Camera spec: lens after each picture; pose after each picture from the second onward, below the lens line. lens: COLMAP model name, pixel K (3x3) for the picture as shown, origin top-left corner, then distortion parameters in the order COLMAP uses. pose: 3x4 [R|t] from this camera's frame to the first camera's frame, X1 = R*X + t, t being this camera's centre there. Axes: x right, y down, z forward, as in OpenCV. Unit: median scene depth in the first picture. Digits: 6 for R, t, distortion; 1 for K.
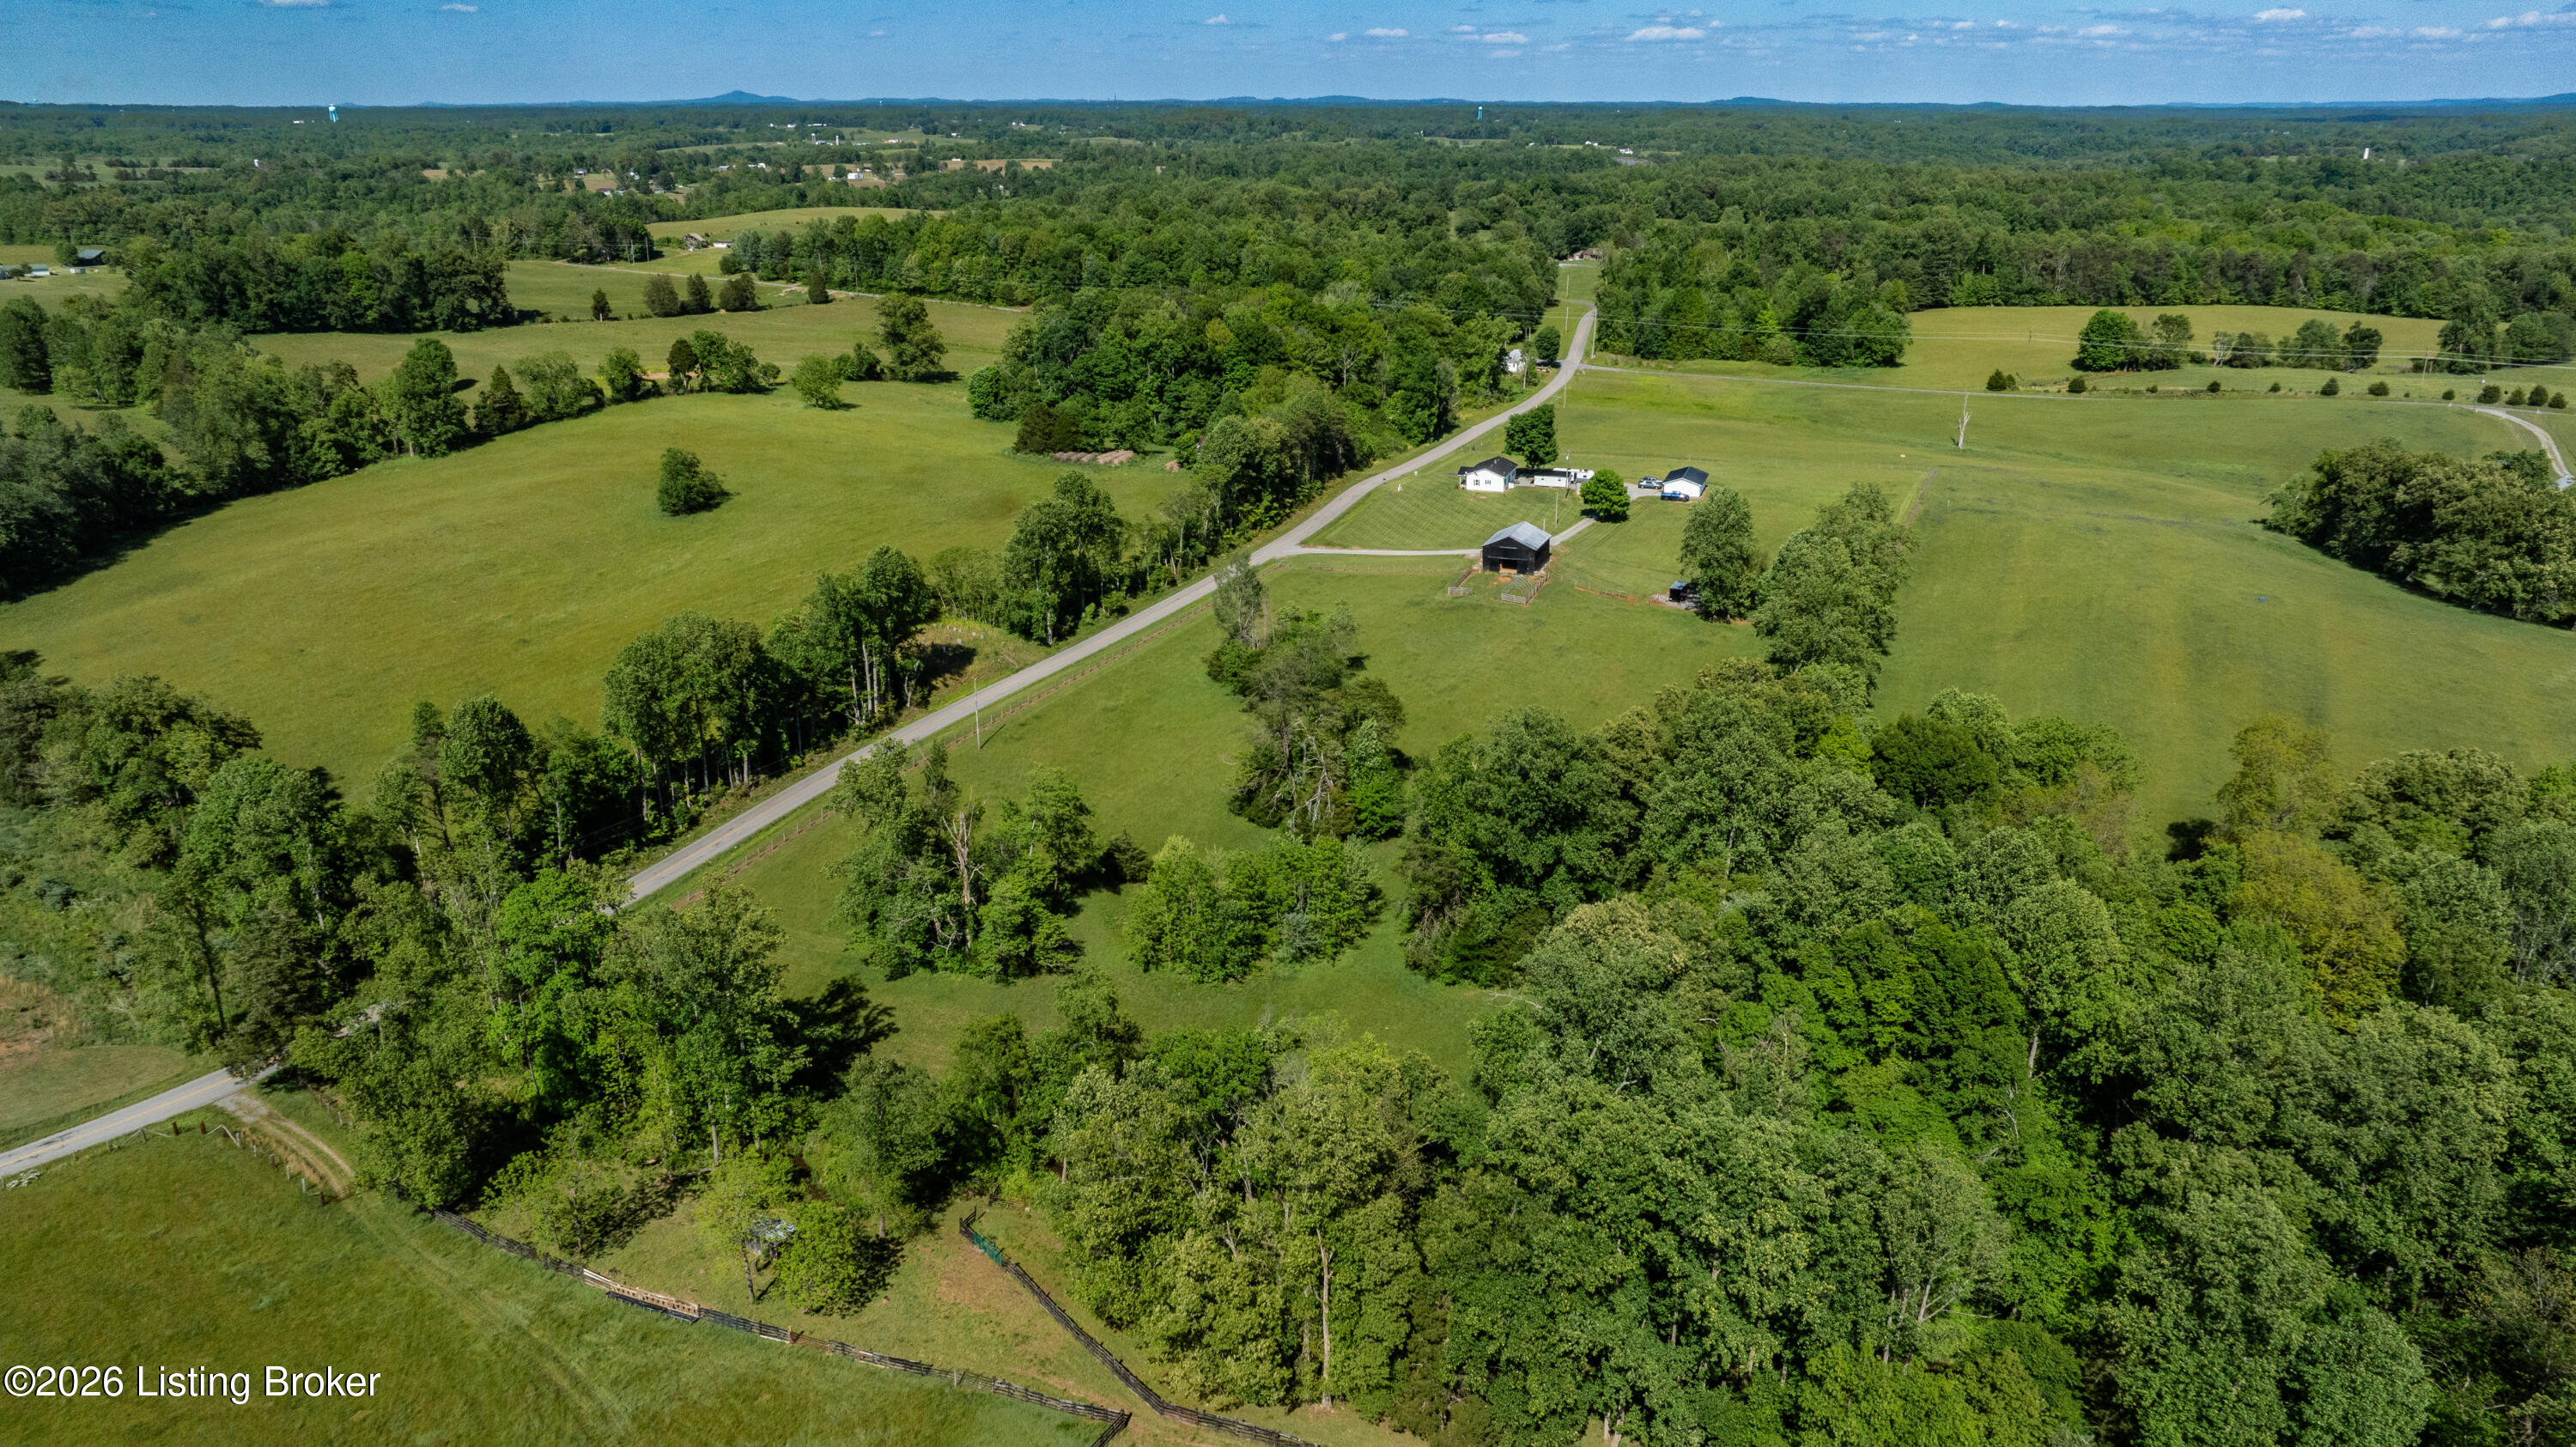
lens RADIAL K [[1806.9, 0, 1288.0], [0, 1806.9, 723.5], [0, 0, 1]] dist [0.005827, 0.001250]
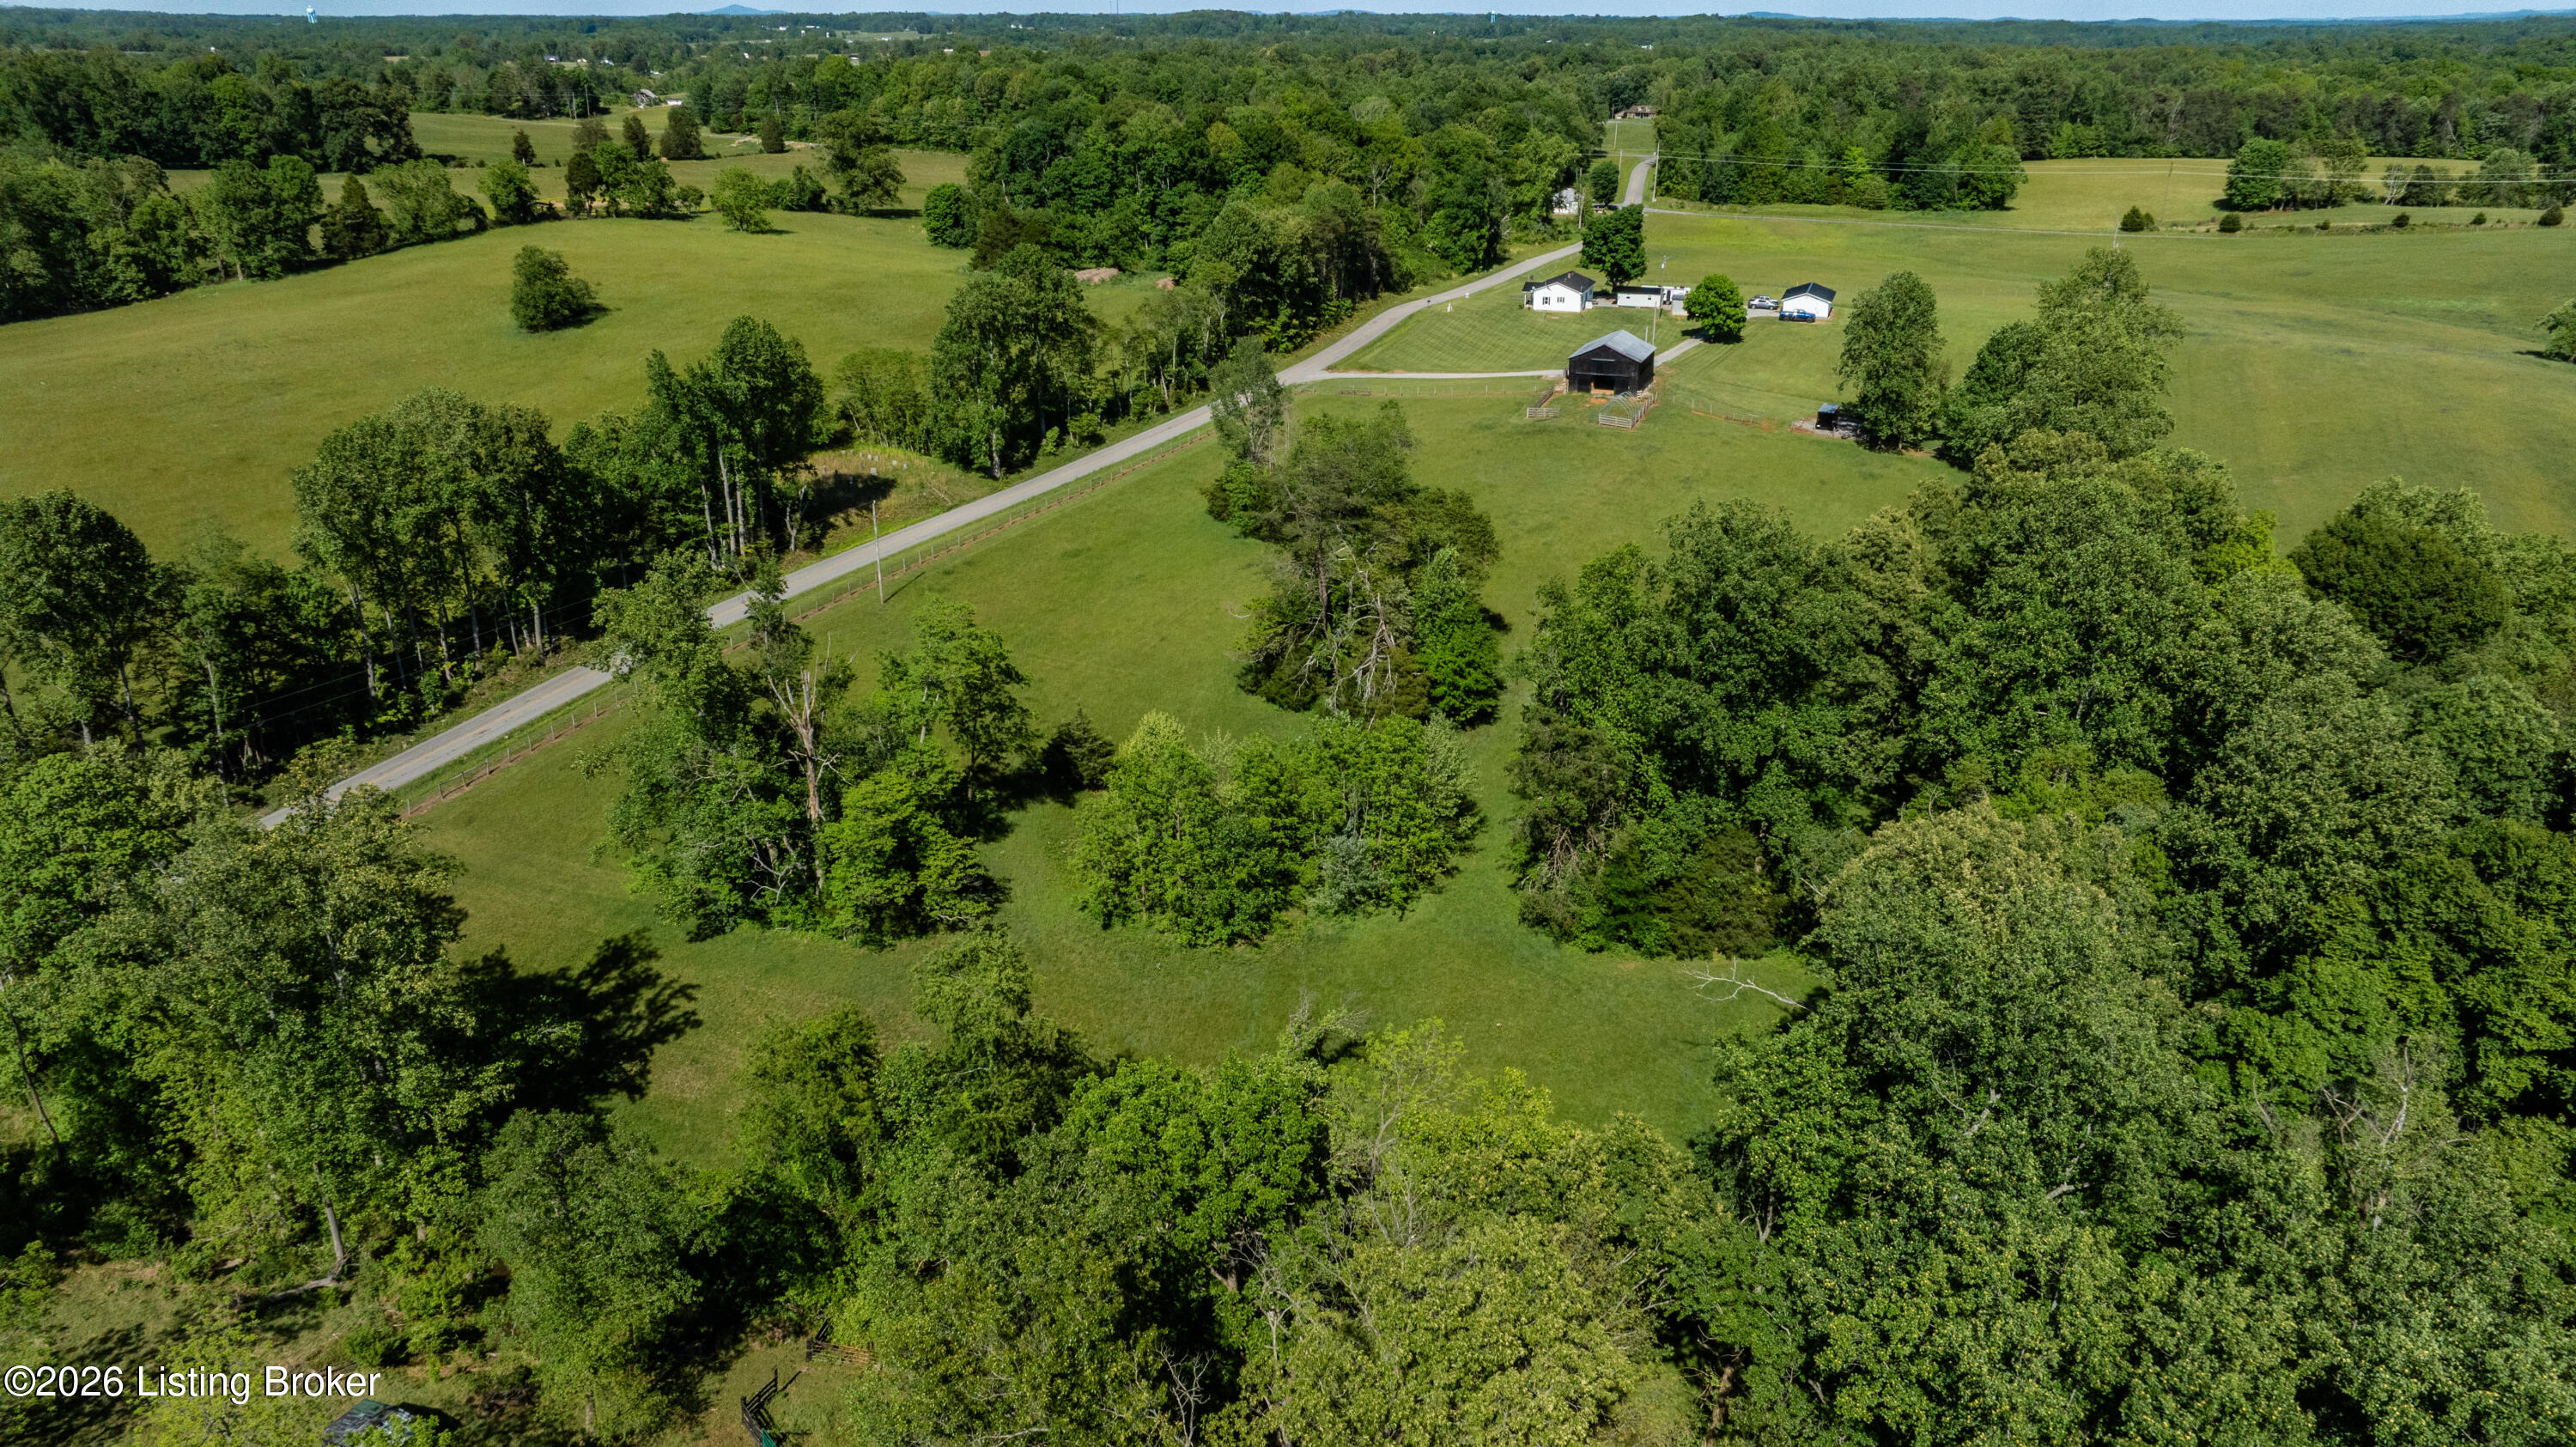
lens RADIAL K [[1841.4, 0, 1288.0], [0, 1841.4, 723.5], [0, 0, 1]] dist [-0.005321, 0.066870]
pose [[0.999992, 0.002949, -0.002740, -0.008194], [-0.002830, 0.999100, 0.042323, 0.022998], [0.002863, -0.042315, 0.999100, 0.214573]]
